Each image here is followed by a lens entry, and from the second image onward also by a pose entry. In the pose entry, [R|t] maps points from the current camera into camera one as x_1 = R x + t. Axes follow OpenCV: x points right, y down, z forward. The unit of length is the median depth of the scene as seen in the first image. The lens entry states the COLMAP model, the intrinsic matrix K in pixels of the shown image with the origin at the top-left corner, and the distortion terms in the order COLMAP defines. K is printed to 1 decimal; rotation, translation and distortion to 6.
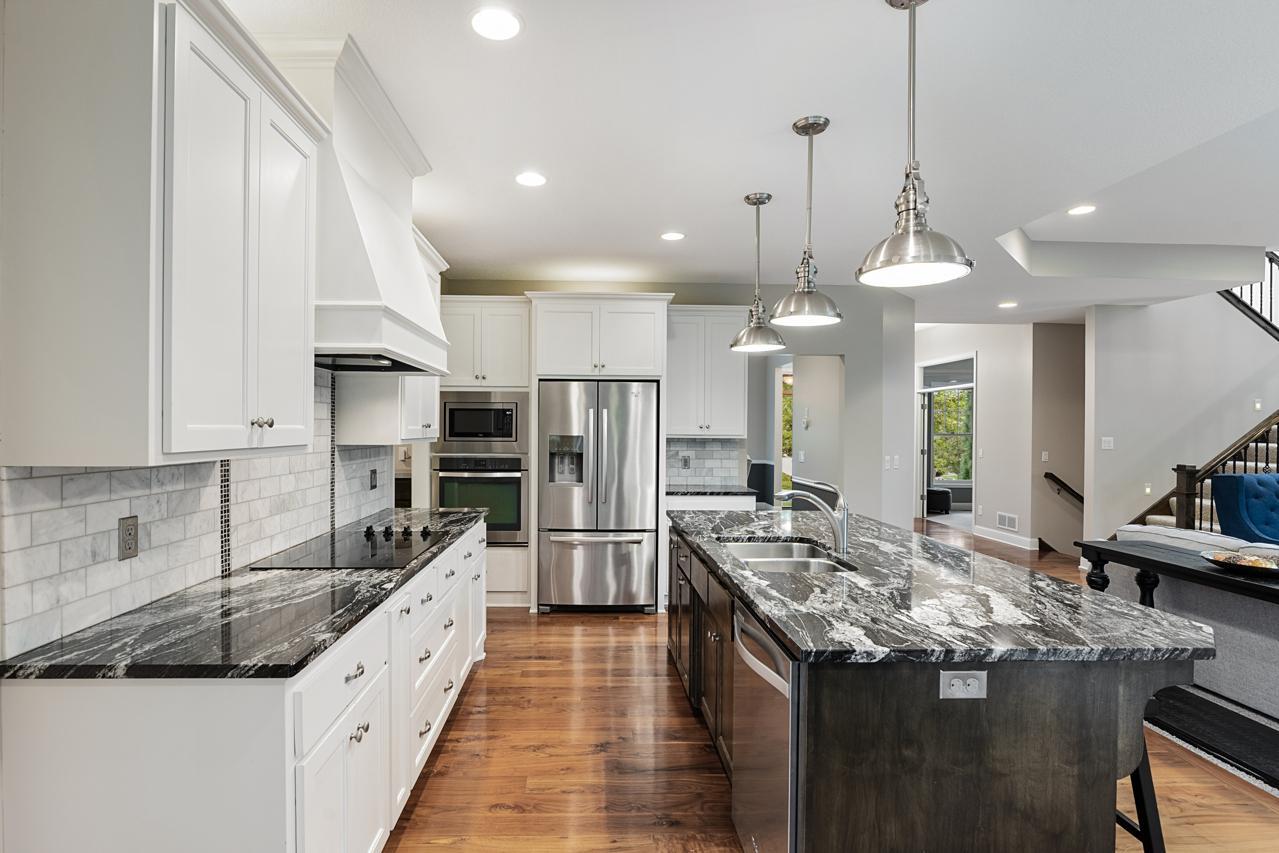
lens RADIAL K [[629.4, 0, 611.6], [0, 629.4, 430.4], [0, 0, 1]] dist [-0.002834, -0.000453]
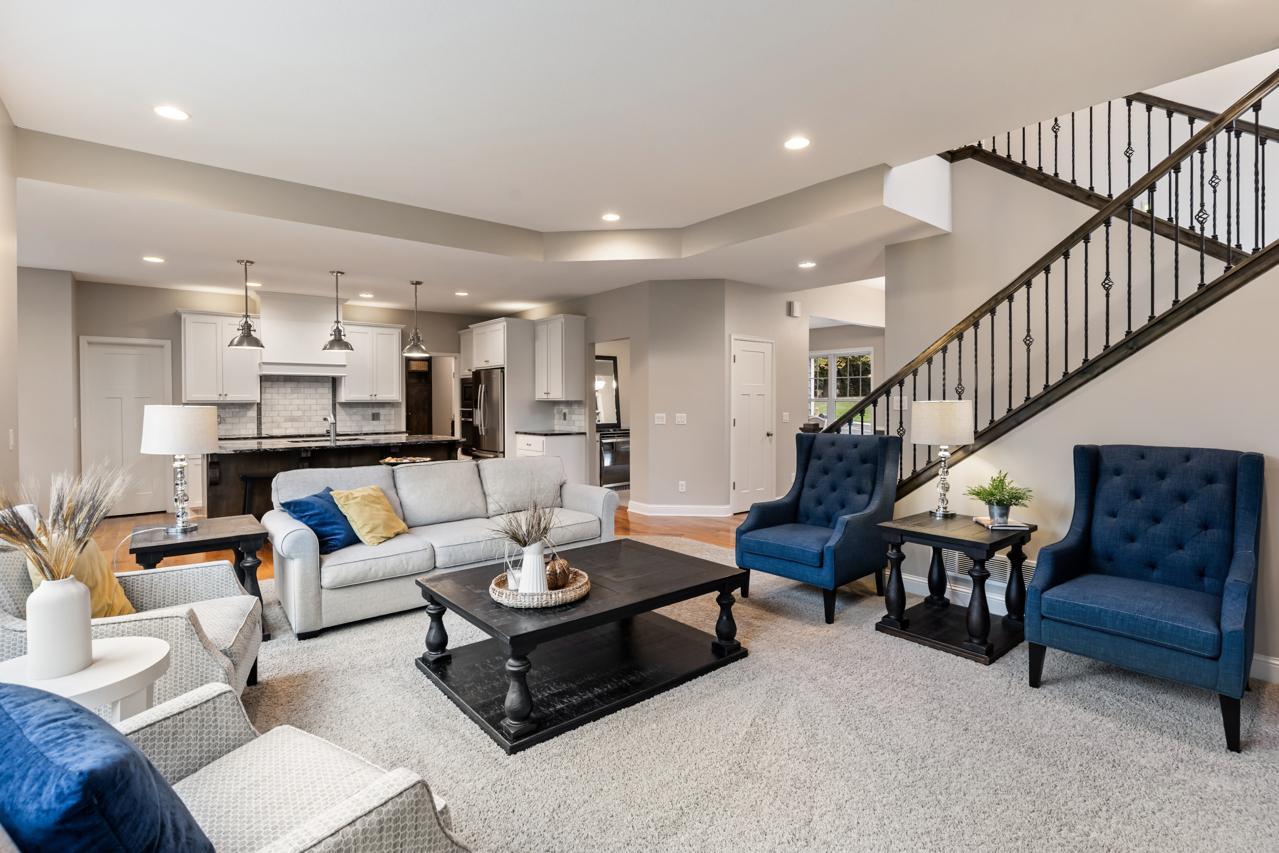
lens RADIAL K [[602.3, 0, 619.8], [0, 602.3, 412.0], [0, 0, 1]] dist [-0.001659, -0.000160]
pose [[0.601718, 0.005429, -0.798690, 2.235034], [0.004721, 0.999935, 0.010354, 0.040393], [0.798695, -0.010001, 0.601653, 0.344795]]
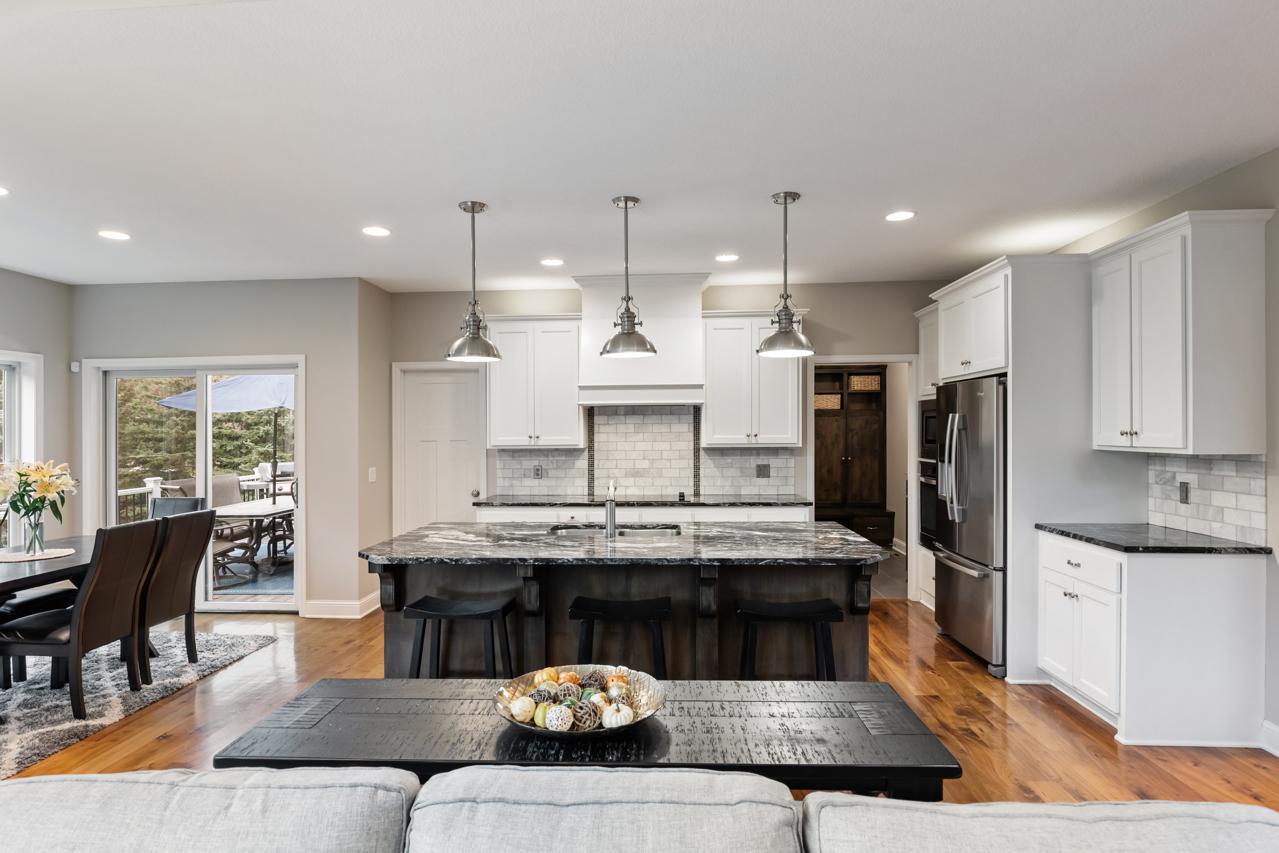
lens RADIAL K [[670.6, 0, 630.0], [0, 670.6, 432.1], [0, 0, 1]] dist [-0.001565, 0.000262]
pose [[-0.081640, -0.003517, -0.996656, 1.272289], [0.003215, 0.999988, -0.003792, -0.009166], [0.996657, -0.003514, -0.081627, 0.855710]]
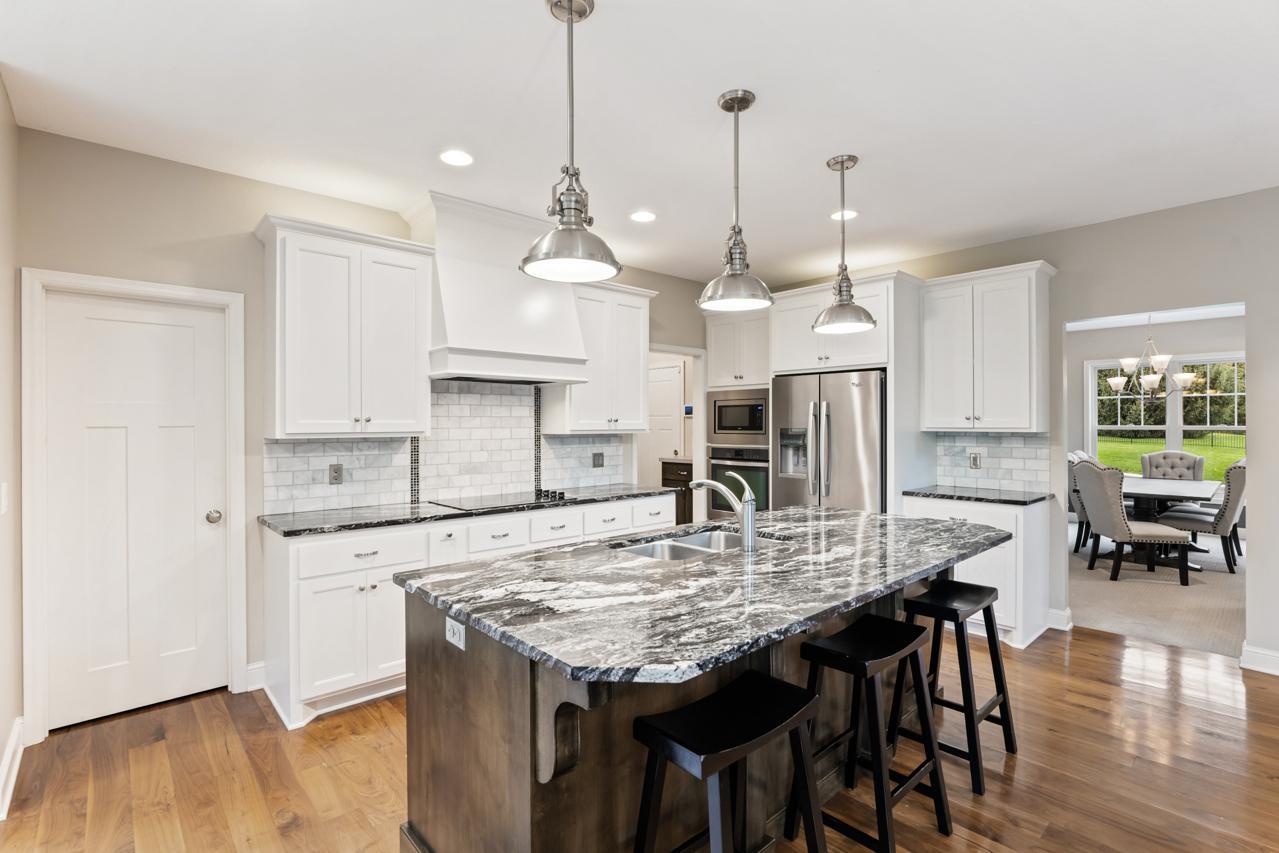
lens RADIAL K [[601.4, 0, 629.8], [0, 601.4, 426.4], [0, 0, 1]] dist [-0.007719, -0.000599]
pose [[0.646727, -0.004392, -0.762709, 0.690971], [0.003404, 0.999990, -0.002872, 0.009177], [0.762714, -0.000739, 0.646735, 0.219371]]
